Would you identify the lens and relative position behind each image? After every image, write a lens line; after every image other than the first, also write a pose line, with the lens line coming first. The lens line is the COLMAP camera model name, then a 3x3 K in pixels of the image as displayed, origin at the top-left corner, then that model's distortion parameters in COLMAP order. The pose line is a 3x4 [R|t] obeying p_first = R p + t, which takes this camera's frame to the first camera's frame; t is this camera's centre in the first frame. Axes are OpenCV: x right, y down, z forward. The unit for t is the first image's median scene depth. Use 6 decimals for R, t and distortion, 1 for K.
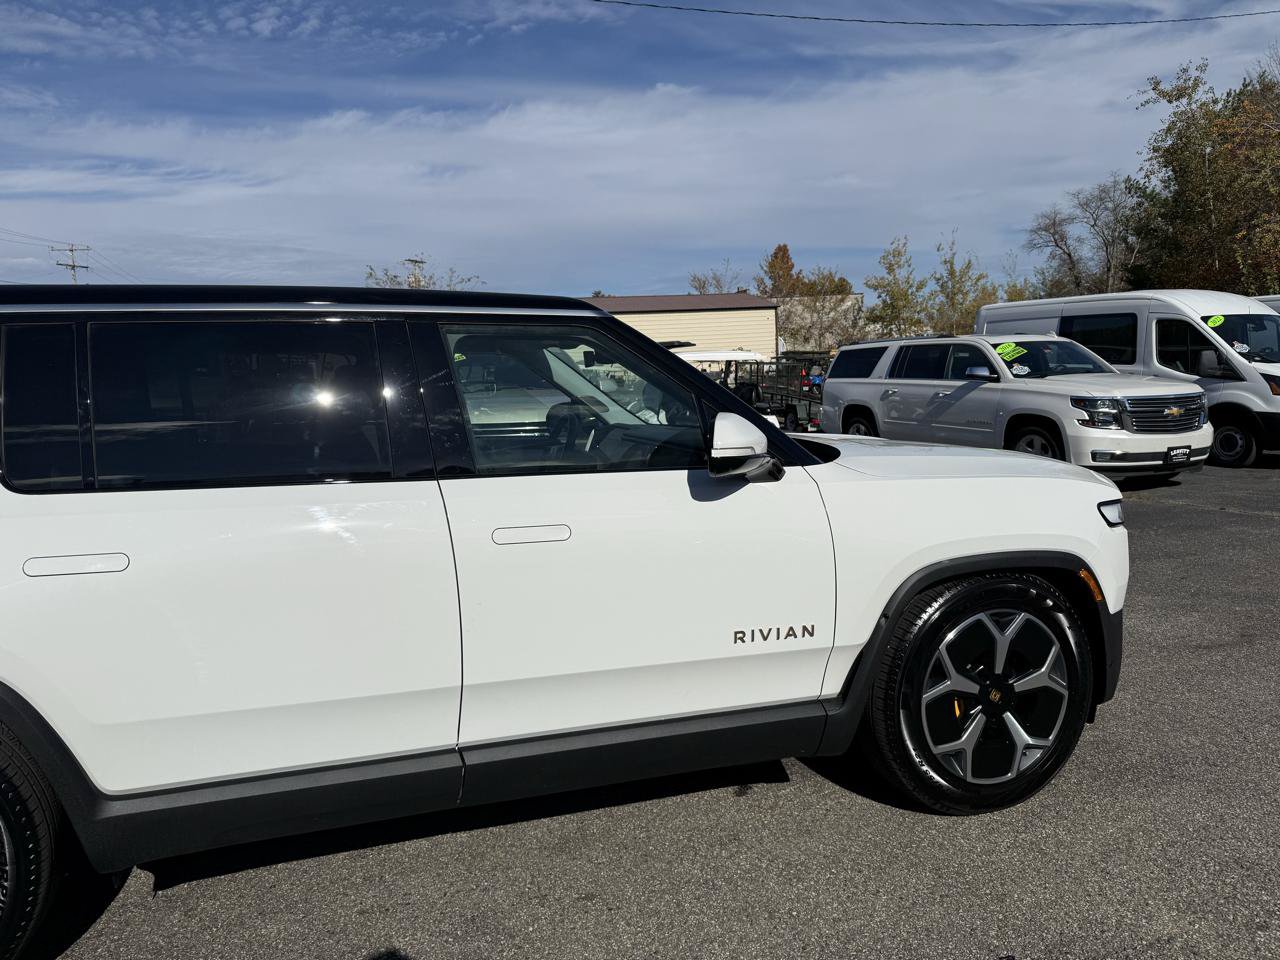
lens RADIAL K [[906.1, 0, 635.8], [0, 906.1, 466.1], [0, 0, 1]] dist [0.032221, -0.037981]
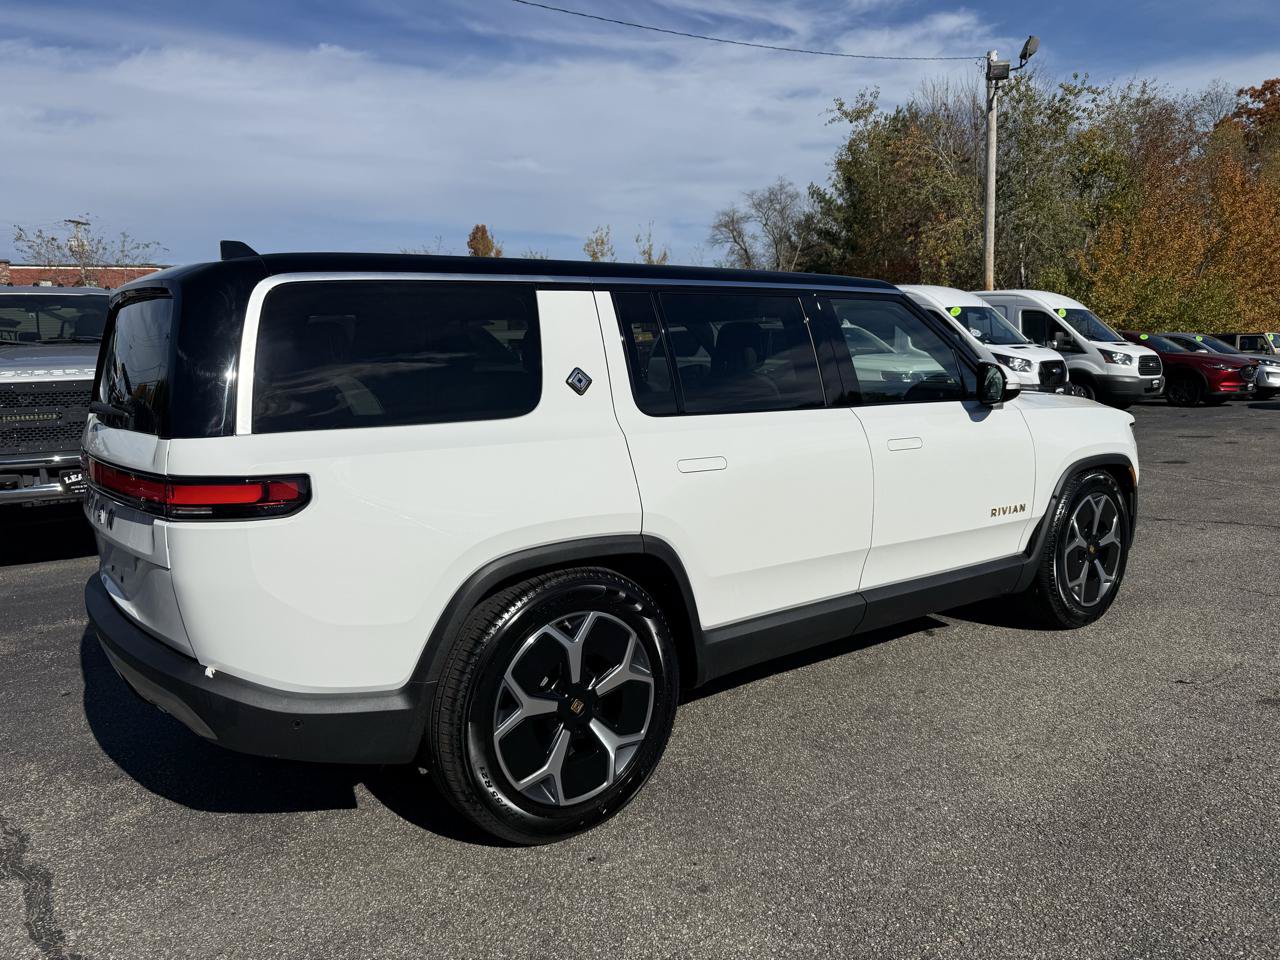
lens RADIAL K [[906.1, 0, 631.0], [0, 906.1, 482.5], [0, 0, 1]] dist [0.032221, -0.037981]
pose [[0.944605, -0.039892, 0.325776, -0.456920], [0.028096, 0.998771, 0.040834, 0.028792], [-0.327004, -0.029419, 0.944565, -0.111430]]
